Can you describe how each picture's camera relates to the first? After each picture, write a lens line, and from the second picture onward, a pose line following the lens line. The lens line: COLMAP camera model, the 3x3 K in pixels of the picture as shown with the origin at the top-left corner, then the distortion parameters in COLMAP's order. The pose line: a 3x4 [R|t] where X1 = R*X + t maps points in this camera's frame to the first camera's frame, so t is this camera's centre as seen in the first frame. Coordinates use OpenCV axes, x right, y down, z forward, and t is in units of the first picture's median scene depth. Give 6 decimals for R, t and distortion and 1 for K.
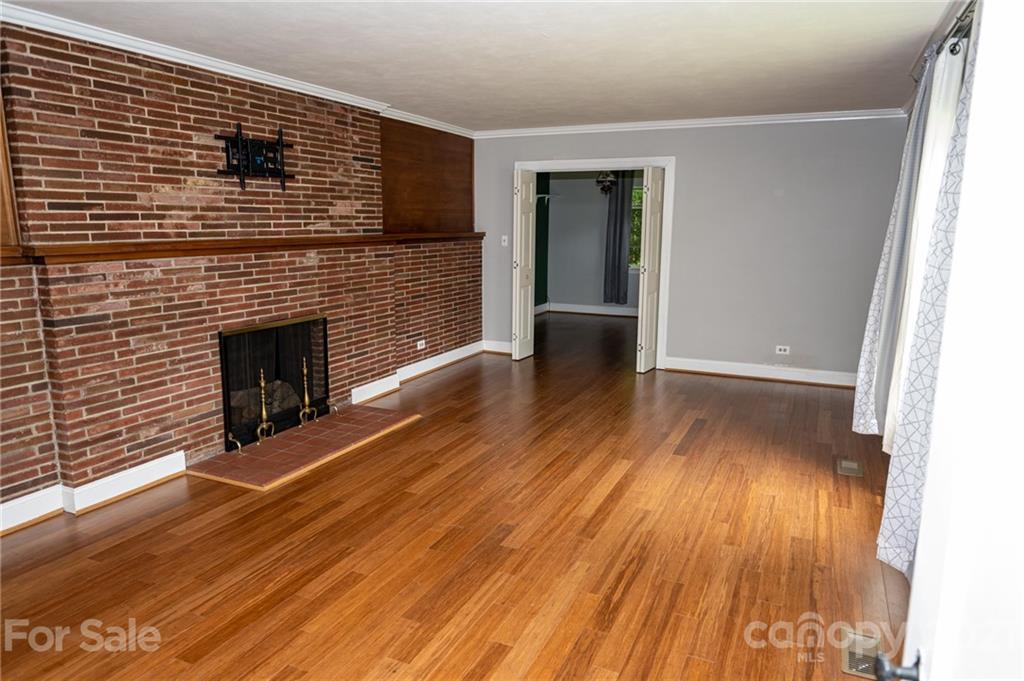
lens RADIAL K [[668.6, 0, 513.4], [0, 668.6, 341.9], [0, 0, 1]] dist [0.007878, -0.005077]
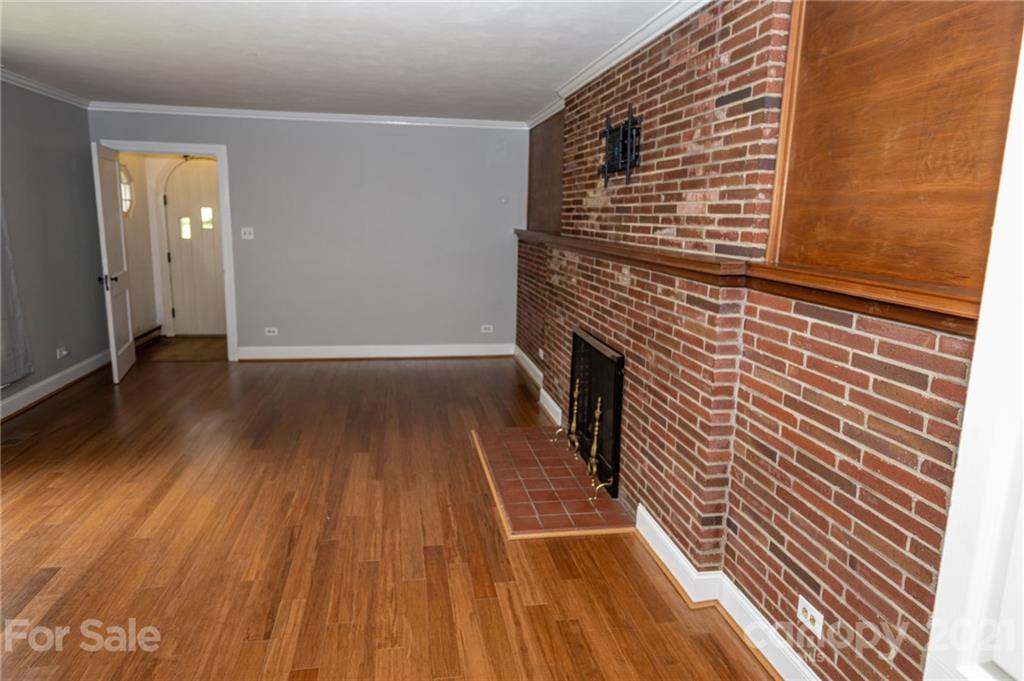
lens RADIAL K [[668.6, 0, 512.6], [0, 668.6, 341.8], [0, 0, 1]] dist [0.007878, -0.005077]
pose [[-0.823534, 0.082151, -0.561287, 0.190585], [-0.130237, 0.935646, 0.328031, -0.261820], [0.552114, 0.343245, -0.759837, 1.414130]]
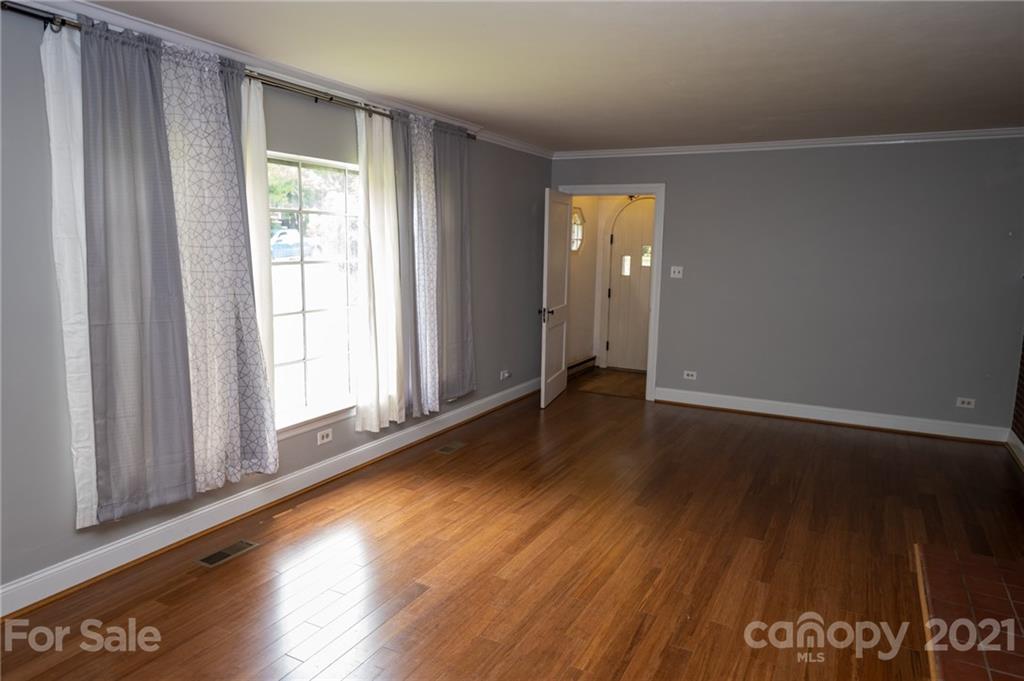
lens RADIAL K [[668.6, 0, 508.1], [0, 668.6, 348.6], [0, 0, 1]] dist [0.007878, -0.005077]
pose [[-0.997734, -0.031616, 0.059386, 0.106358], [-0.009958, 0.942377, 0.334406, -0.247482], [-0.066536, 0.333057, -0.940556, 1.324590]]
